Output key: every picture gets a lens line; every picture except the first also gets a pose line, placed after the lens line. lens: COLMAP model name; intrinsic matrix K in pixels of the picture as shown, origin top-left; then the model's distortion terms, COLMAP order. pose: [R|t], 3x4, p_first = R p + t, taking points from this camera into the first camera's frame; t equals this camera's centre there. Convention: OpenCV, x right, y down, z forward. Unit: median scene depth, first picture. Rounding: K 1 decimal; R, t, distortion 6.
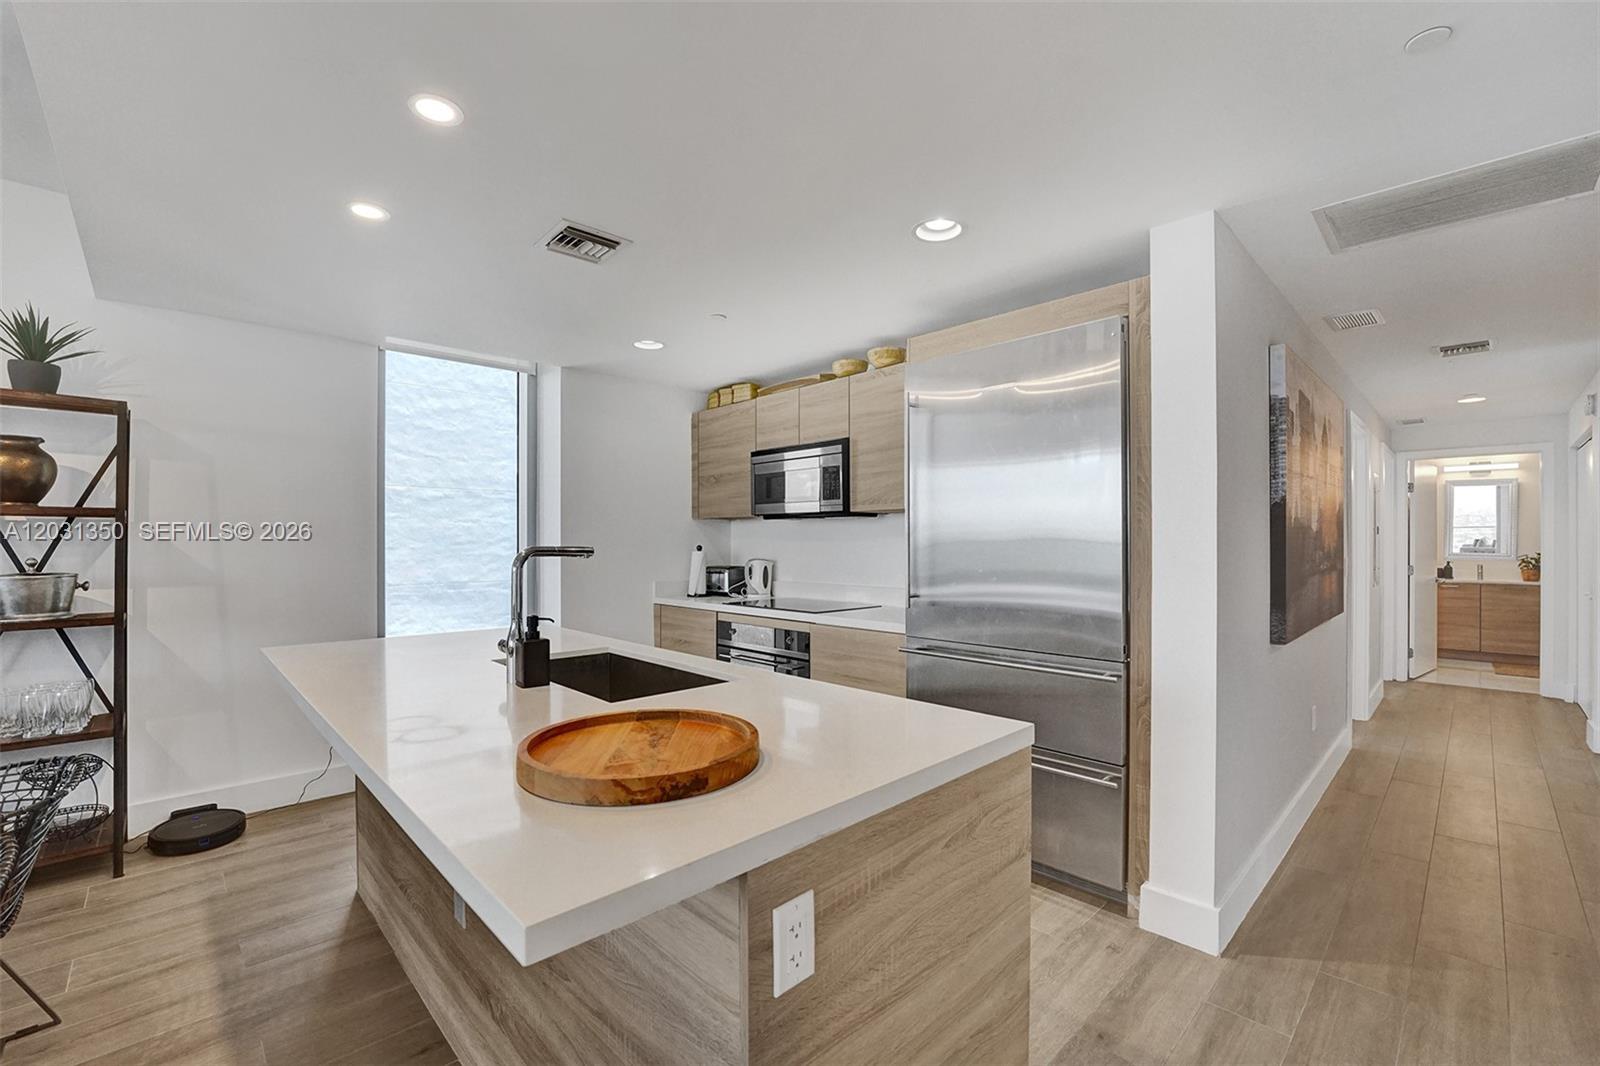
lens RADIAL K [[673.1, 0, 796.4], [0, 673.1, 543.2], [0, 0, 1]] dist [-0.030924, 0.004731]
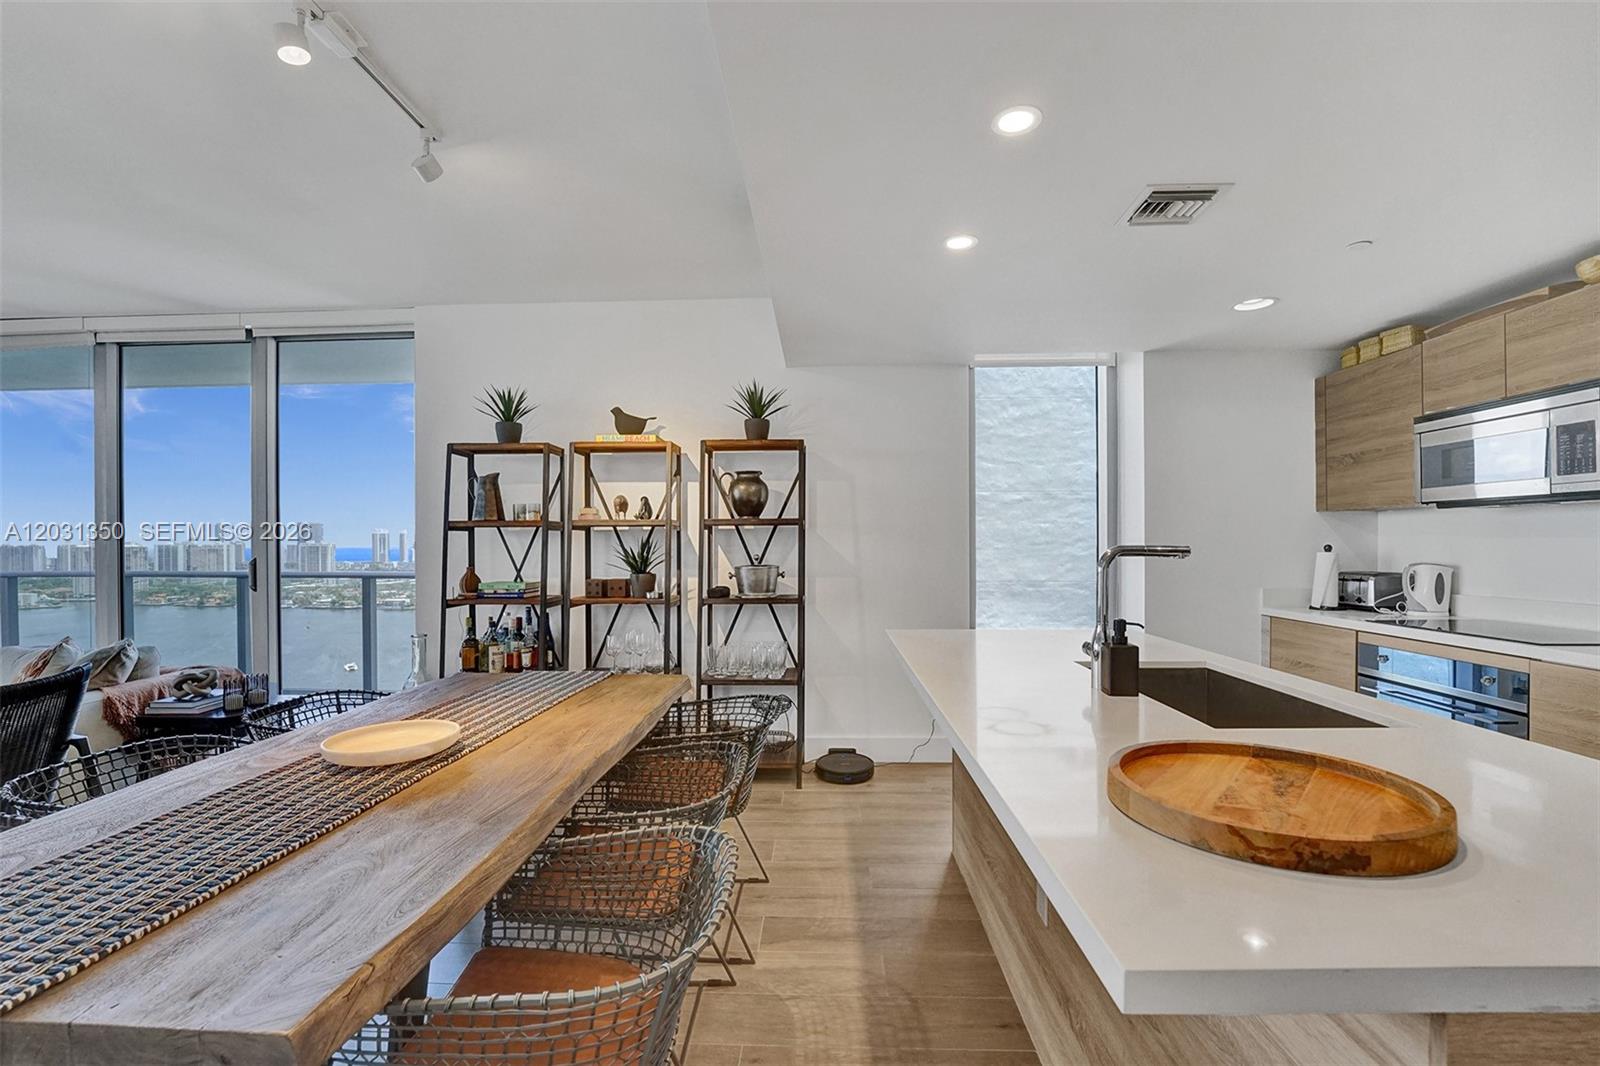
lens RADIAL K [[673.1, 0, 793.4], [0, 673.1, 551.6], [0, 0, 1]] dist [-0.030924, 0.004731]
pose [[0.686981, 0.003419, -0.726667, -0.022240], [0.004851, 0.999945, 0.009291, 0.001969], [0.726659, -0.009908, 0.686927, 0.022131]]
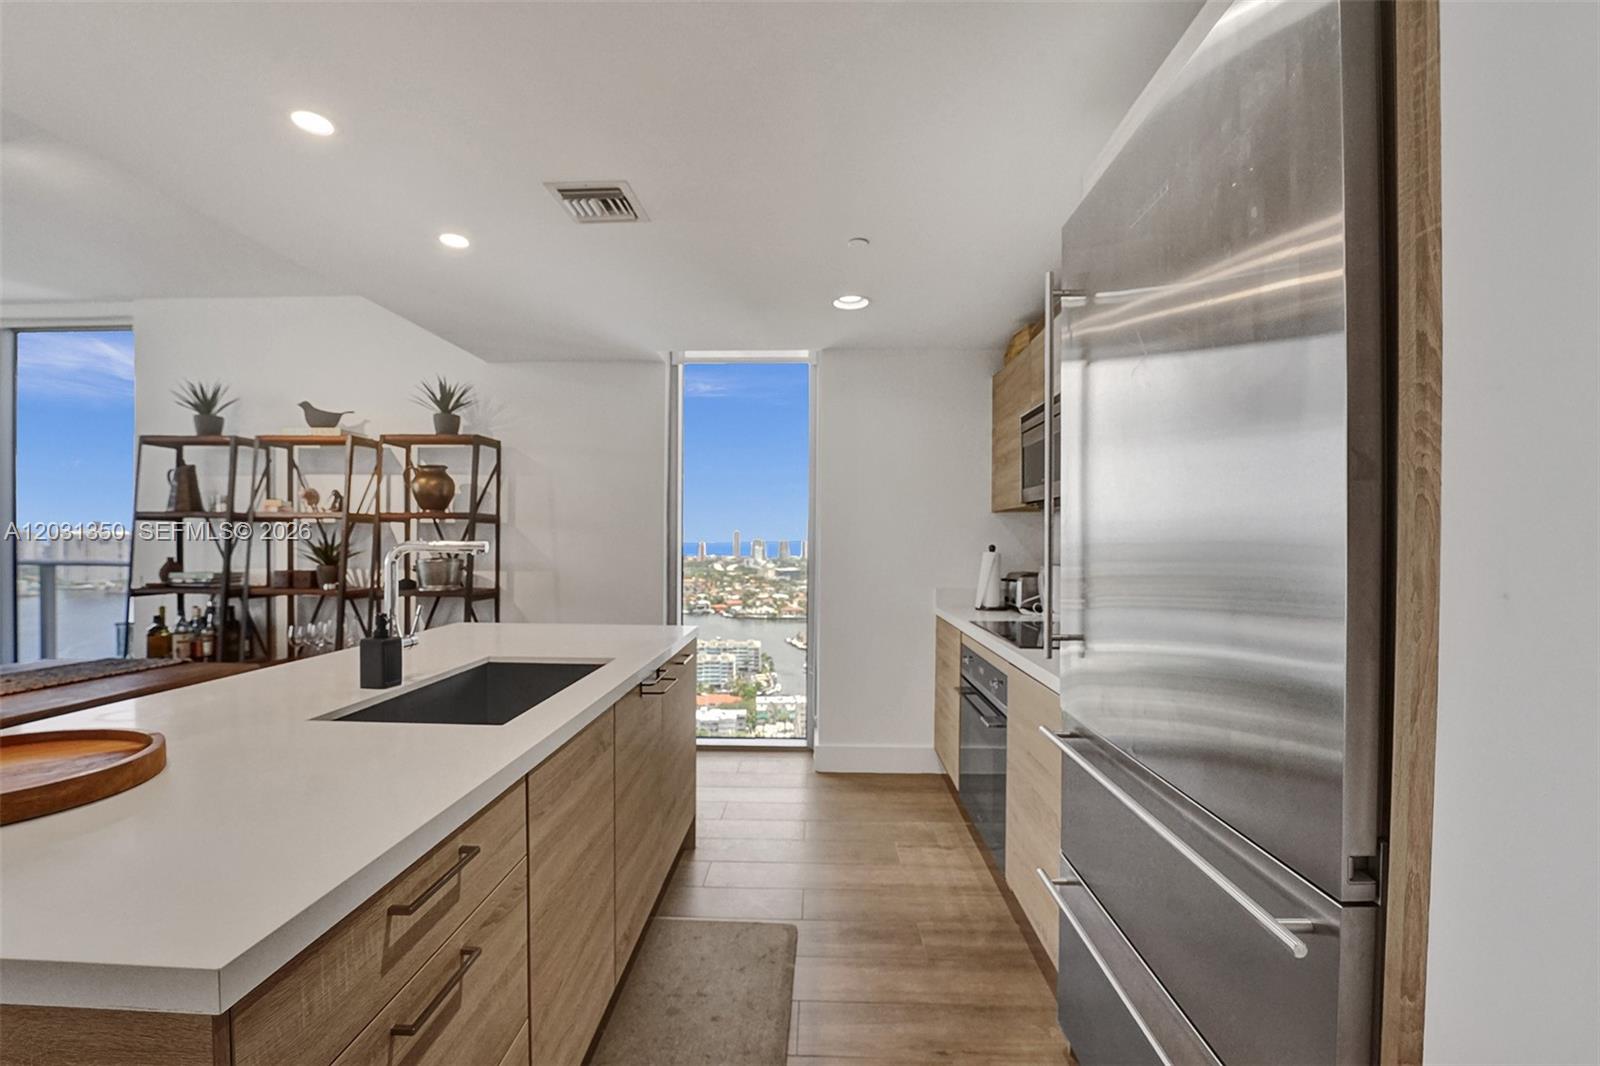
lens RADIAL K [[673.1, 0, 781.4], [0, 673.1, 551.7], [0, 0, 1]] dist [-0.030924, 0.004731]
pose [[0.691446, 0.017466, -0.722217, 0.480949], [-0.006666, 0.999819, 0.017797, -0.001590], [0.722397, -0.007491, 0.691438, 0.534385]]
